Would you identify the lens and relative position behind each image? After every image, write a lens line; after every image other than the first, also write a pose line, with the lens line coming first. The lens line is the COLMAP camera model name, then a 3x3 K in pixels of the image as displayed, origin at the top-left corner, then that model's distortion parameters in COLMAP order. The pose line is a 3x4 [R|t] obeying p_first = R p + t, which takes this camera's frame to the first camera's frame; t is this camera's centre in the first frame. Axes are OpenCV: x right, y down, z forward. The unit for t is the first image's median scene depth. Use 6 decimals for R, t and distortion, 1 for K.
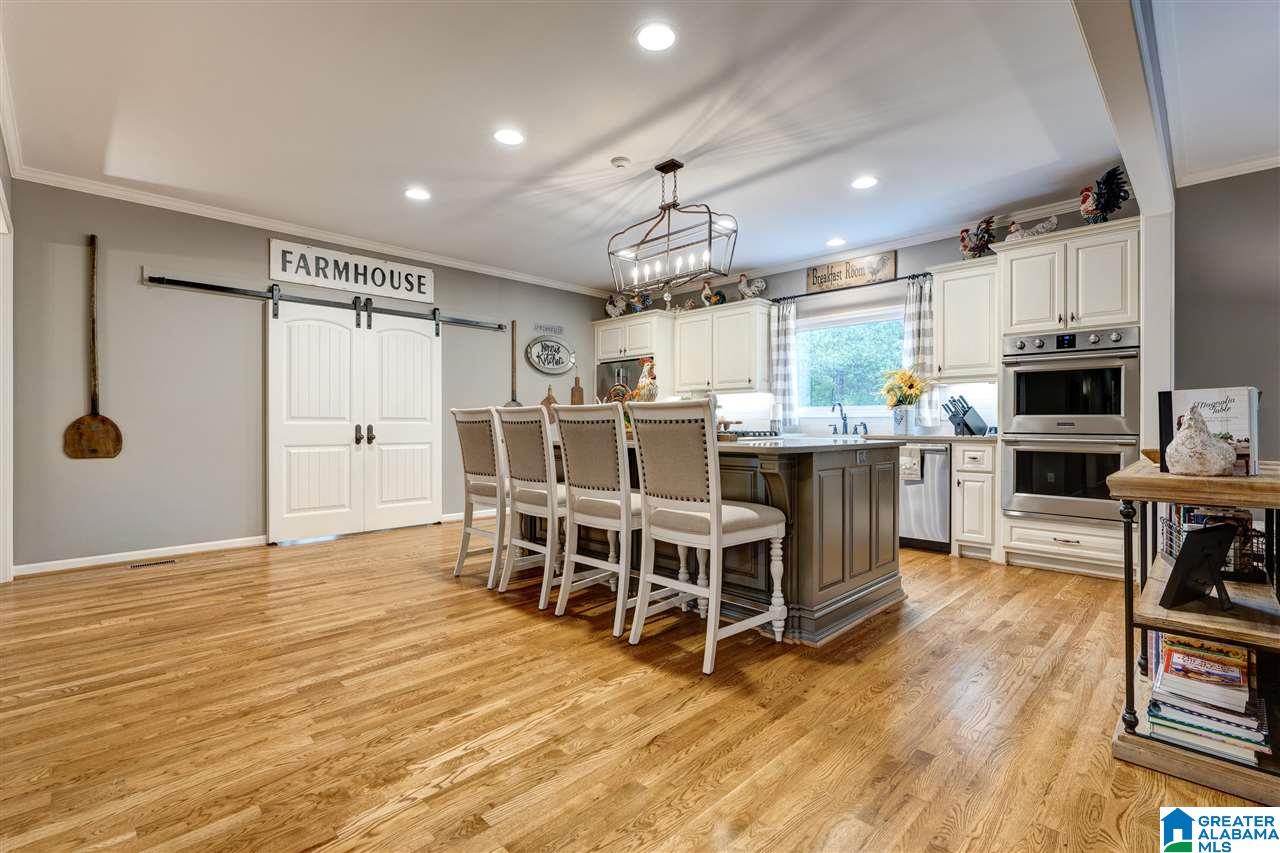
lens RADIAL K [[581.0, 0, 641.0], [0, 581.0, 425.5], [0, 0, 1]] dist [-0.007981, 0.002023]
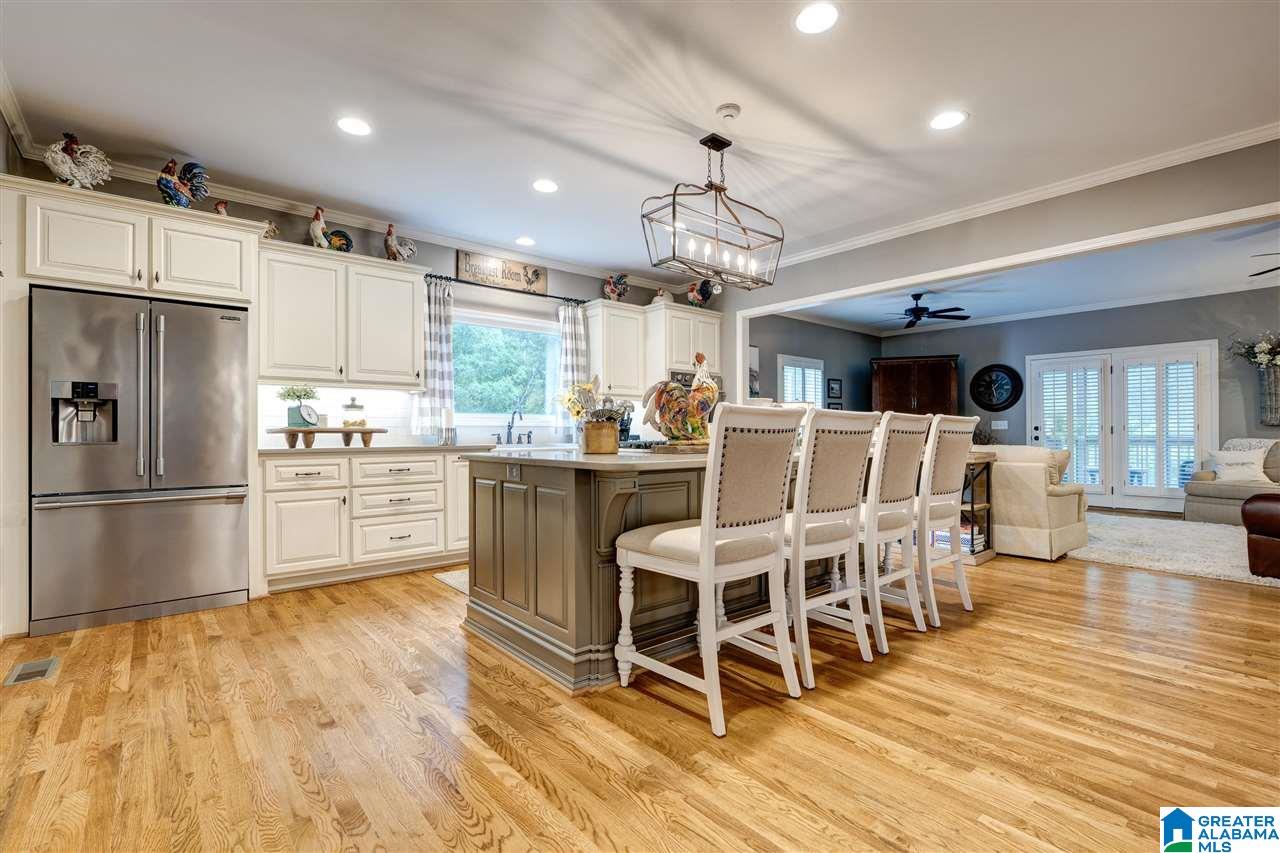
lens RADIAL K [[581.0, 0, 643.0], [0, 581.0, 428.1], [0, 0, 1]] dist [-0.007981, 0.002023]
pose [[0.077008, 0.008577, 0.996994, -0.608700], [0.003100, 0.999956, -0.008842, -0.002033], [-0.997026, 0.003772, 0.076978, 0.757193]]
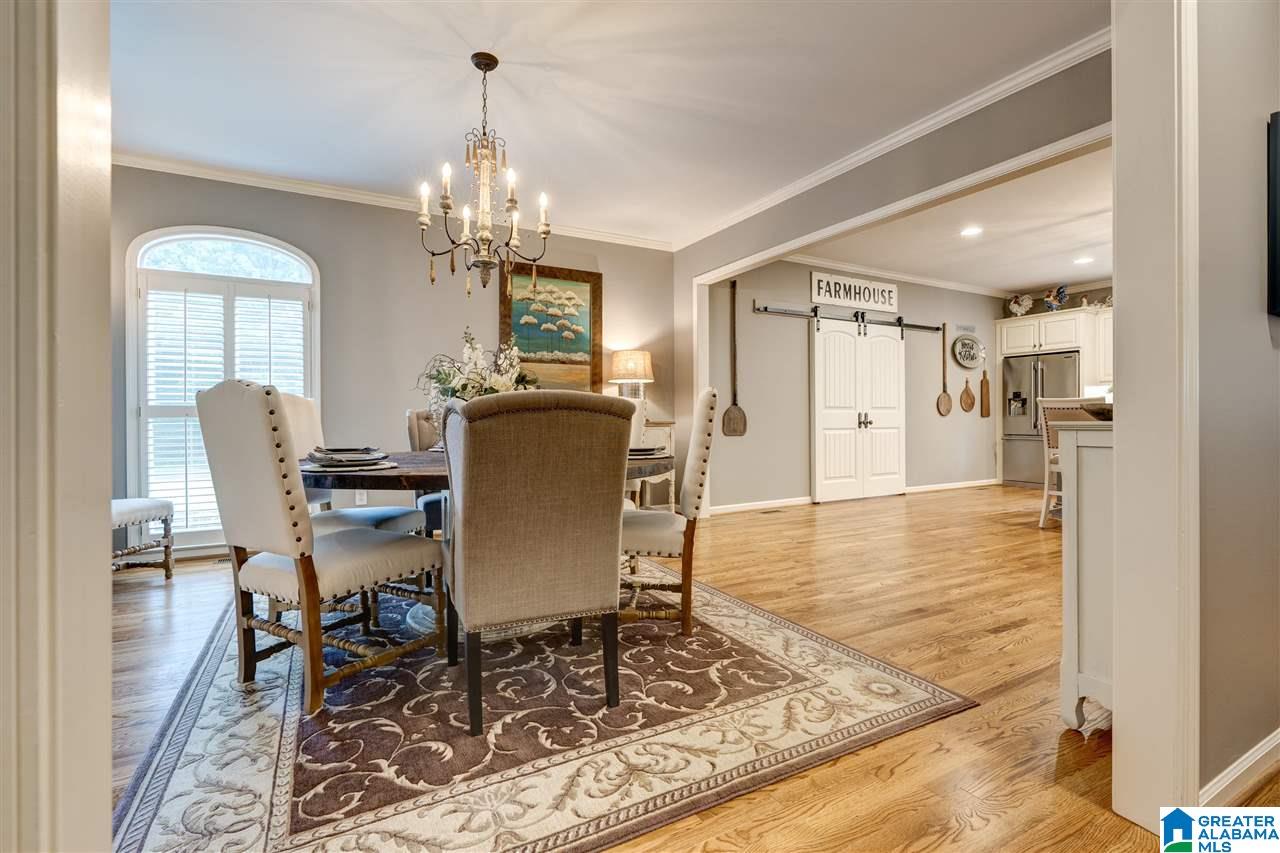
lens RADIAL K [[581.0, 0, 640.6], [0, 581.0, 418.9], [0, 0, 1]] dist [-0.007981, 0.002023]
pose [[0.961452, -0.005175, -0.274924, -0.602969], [0.004534, 0.999985, -0.002967, 0.013883], [0.274935, 0.001606, 0.961462, -0.348387]]
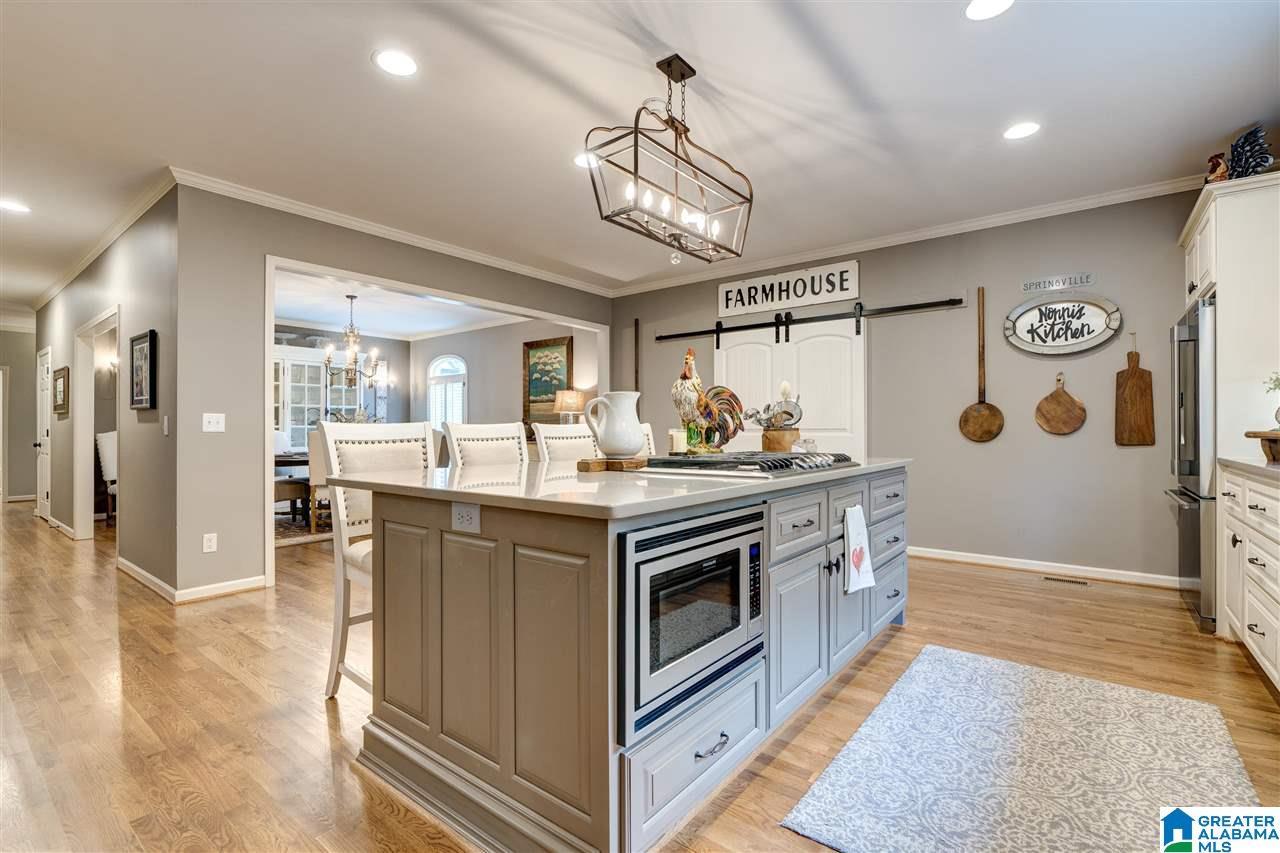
lens RADIAL K [[581.0, 0, 643.5], [0, 581.0, 426.0], [0, 0, 1]] dist [-0.007981, 0.002023]
pose [[0.121975, -0.007416, -0.992505, 0.525189], [0.000931, 0.999973, -0.007357, -0.011711], [0.992533, -0.000026, 0.121979, 0.635975]]
